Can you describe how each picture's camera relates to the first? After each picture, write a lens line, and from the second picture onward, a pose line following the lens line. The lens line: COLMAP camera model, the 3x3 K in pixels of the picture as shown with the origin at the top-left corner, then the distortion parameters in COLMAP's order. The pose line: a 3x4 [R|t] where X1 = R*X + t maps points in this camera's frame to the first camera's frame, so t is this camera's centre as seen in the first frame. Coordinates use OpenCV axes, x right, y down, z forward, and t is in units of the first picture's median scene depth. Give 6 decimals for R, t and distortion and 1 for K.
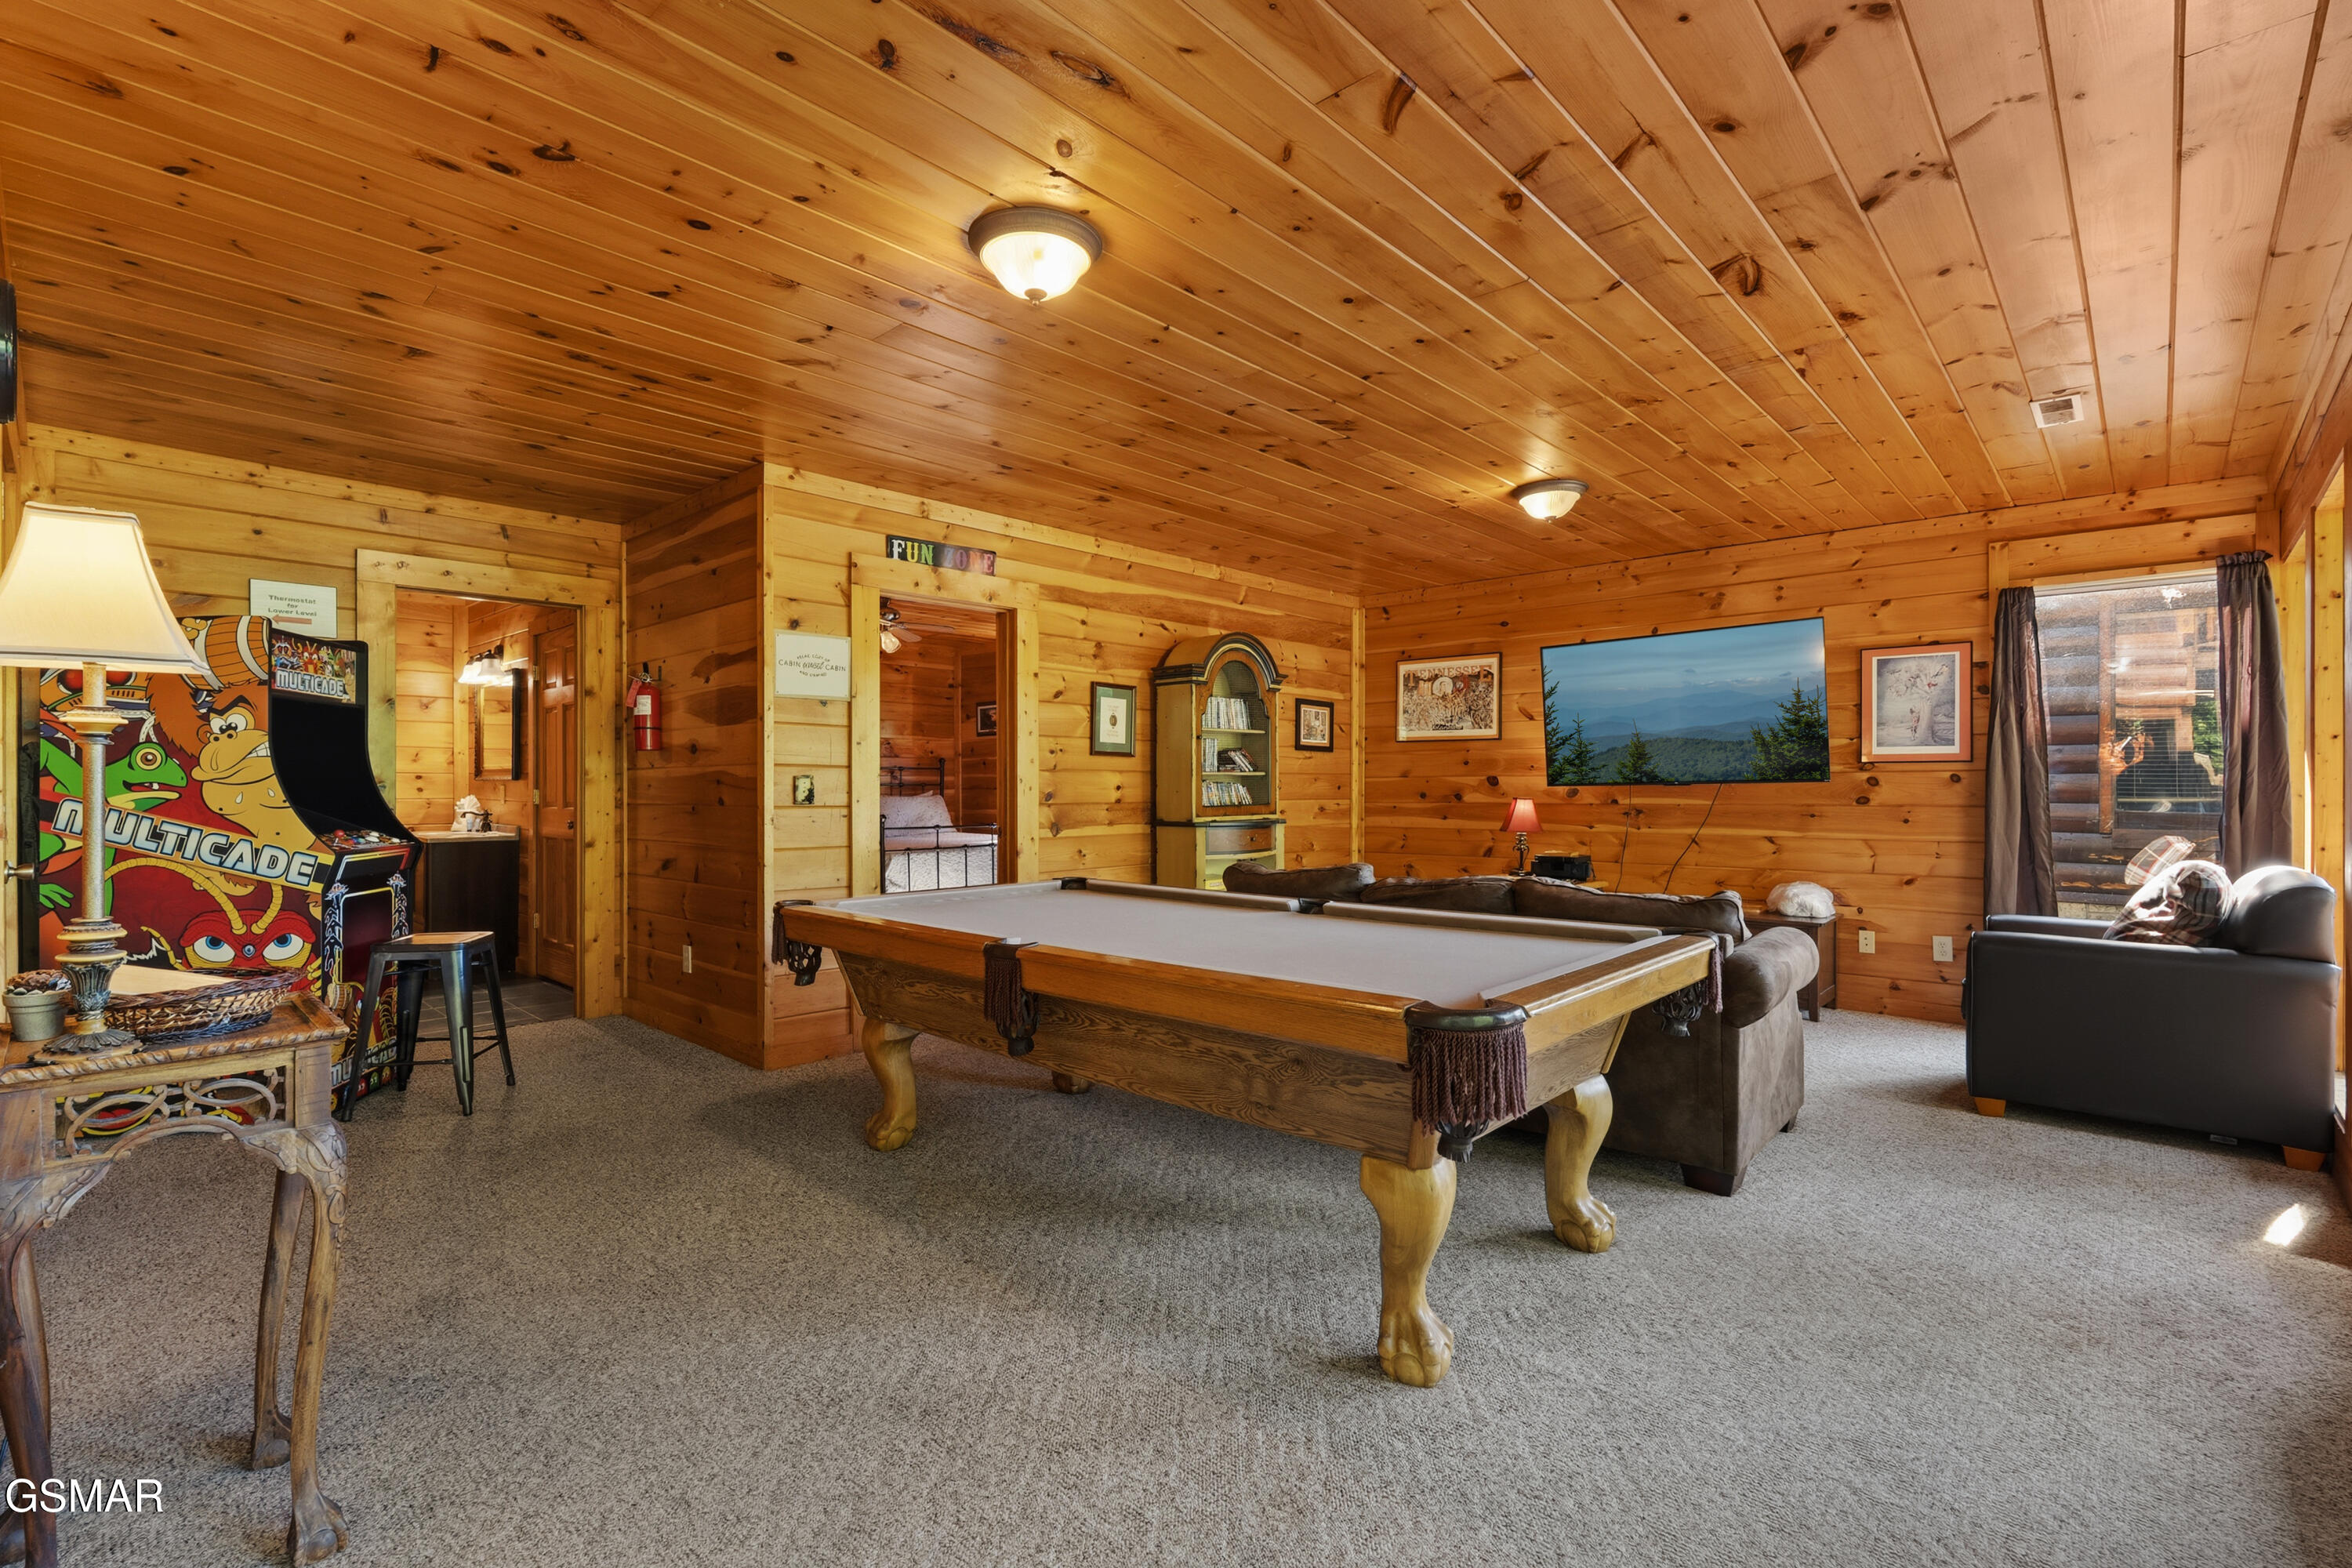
lens RADIAL K [[1040.9, 0, 1182.1], [0, 1040.9, 785.2], [0, 0, 1]] dist [-0.005787, 0.000103]
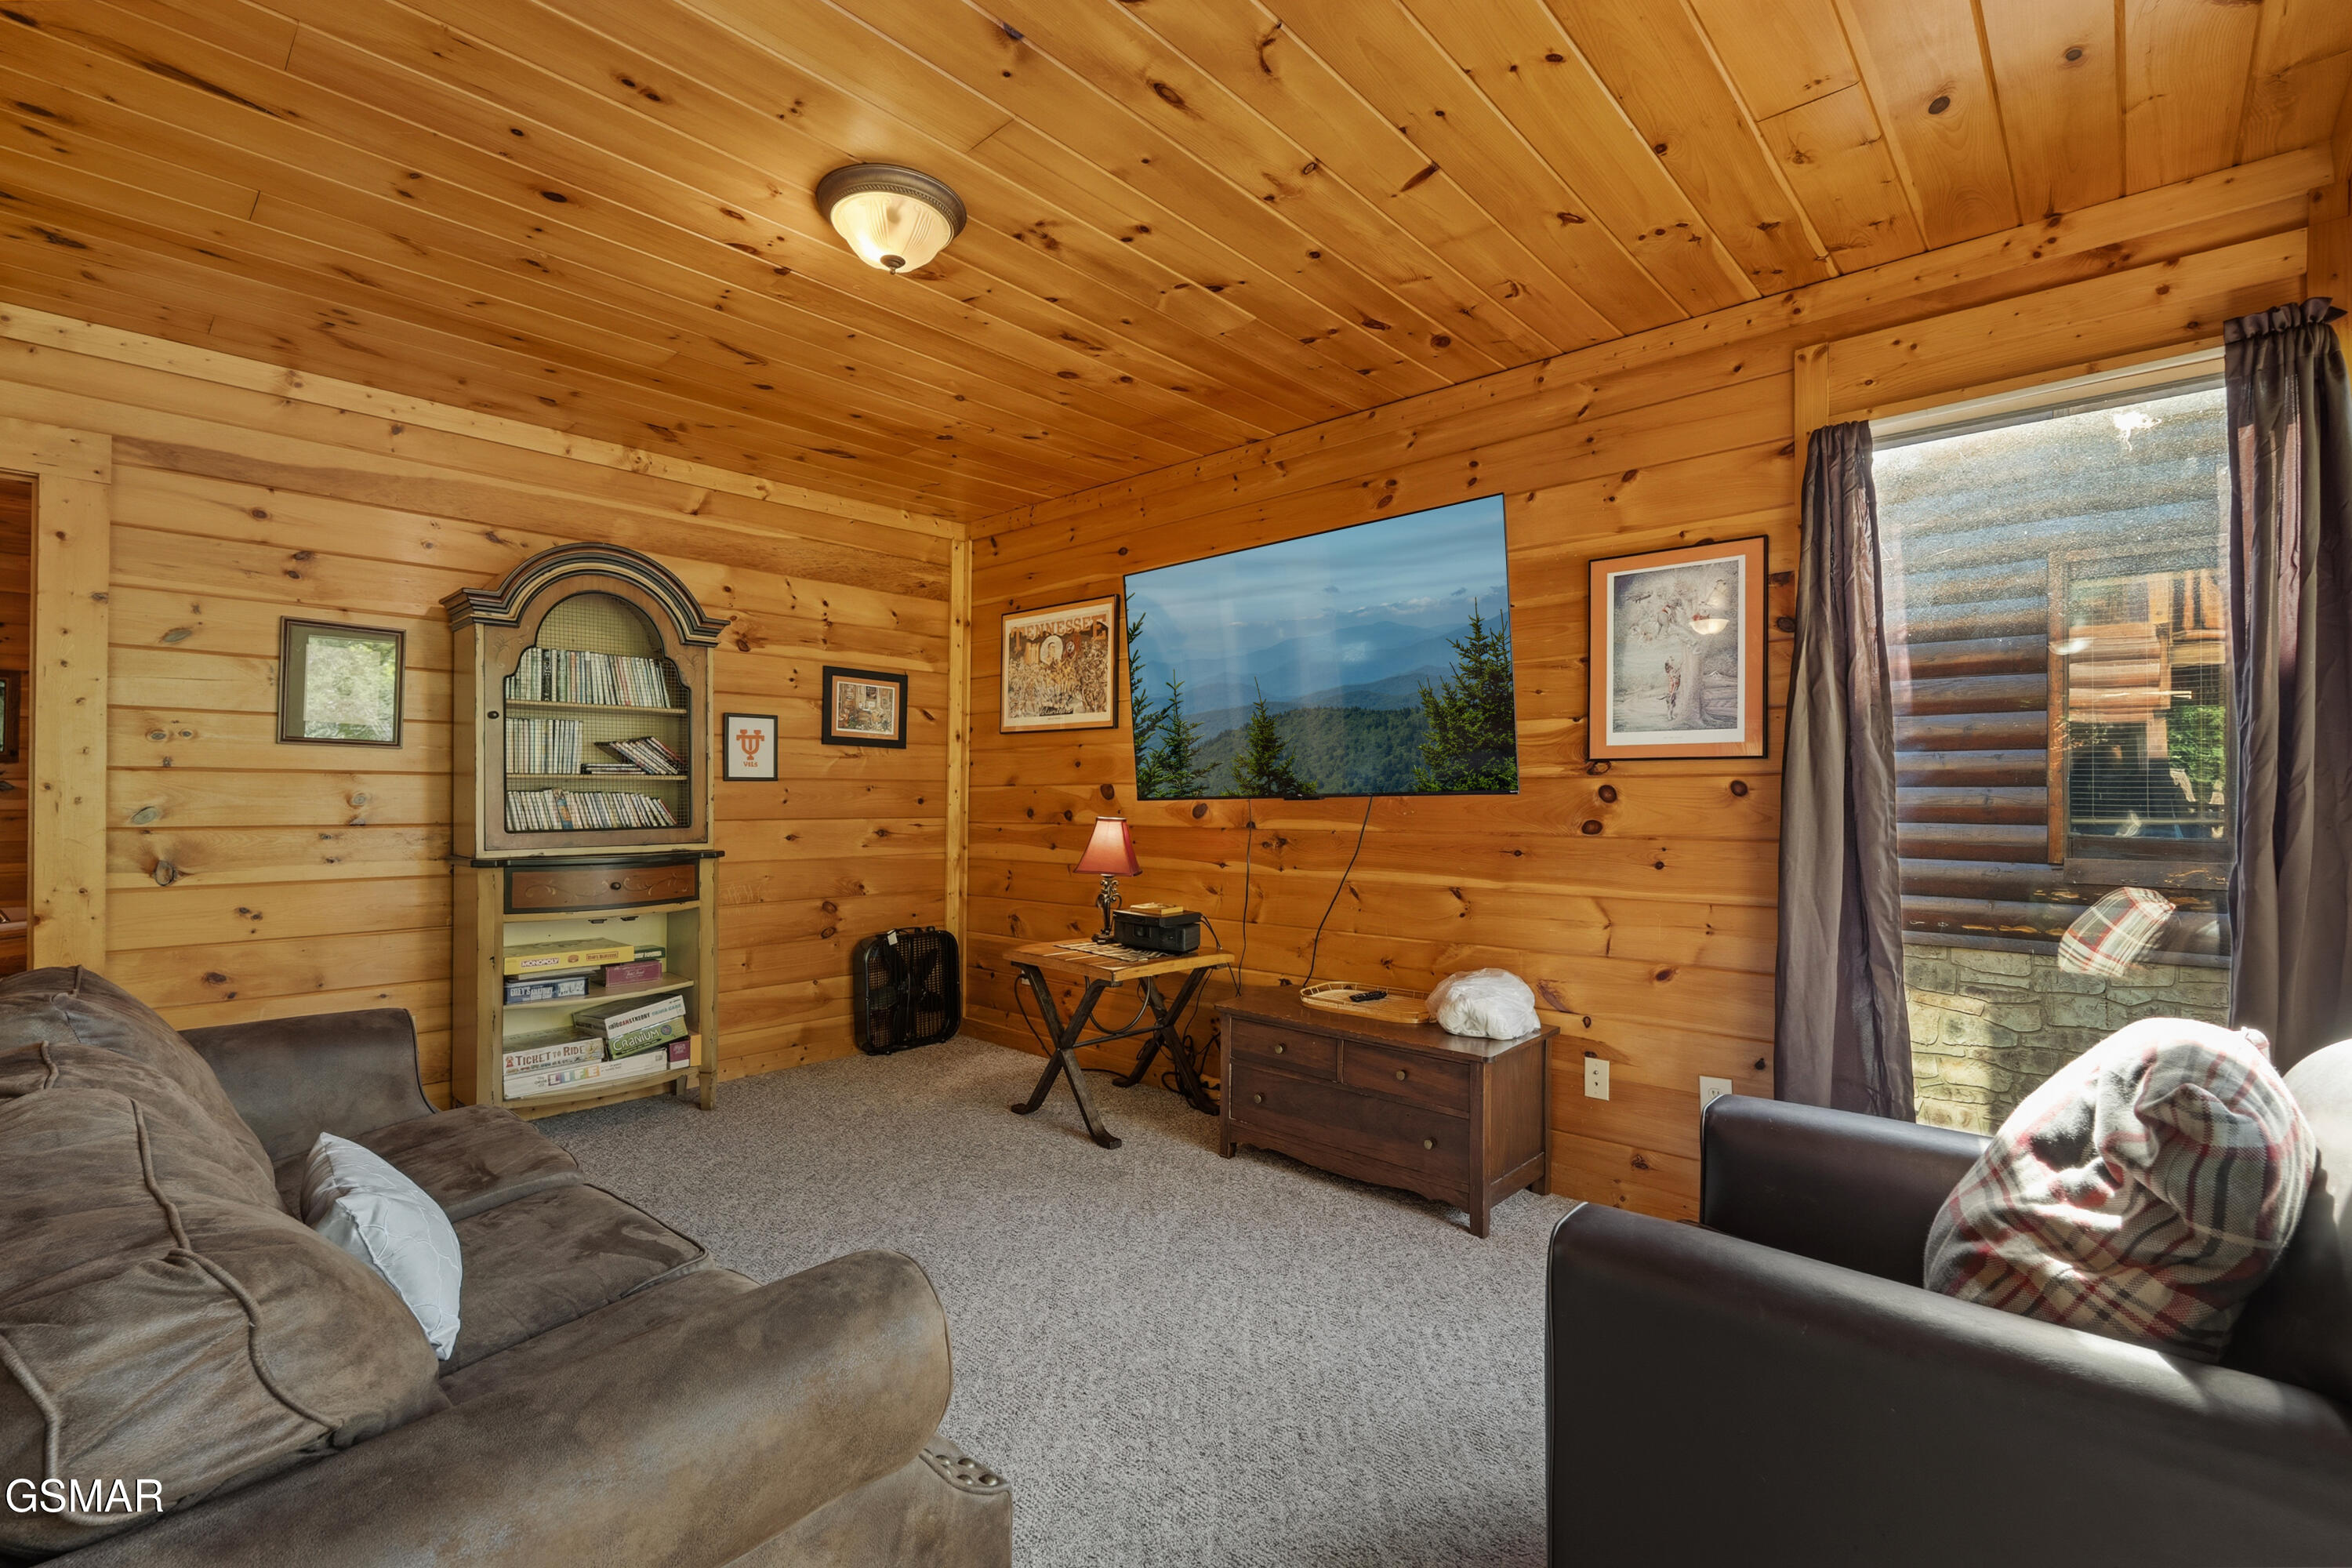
lens RADIAL K [[1040.9, 0, 1170.2], [0, 1040.9, 796.0], [0, 0, 1]] dist [-0.005787, 0.000103]
pose [[0.999960, 0.004089, 0.008013, 0.407693], [-0.004075, 0.999990, -0.001726, -0.000515], [-0.008020, 0.001693, 0.999966, 0.421392]]
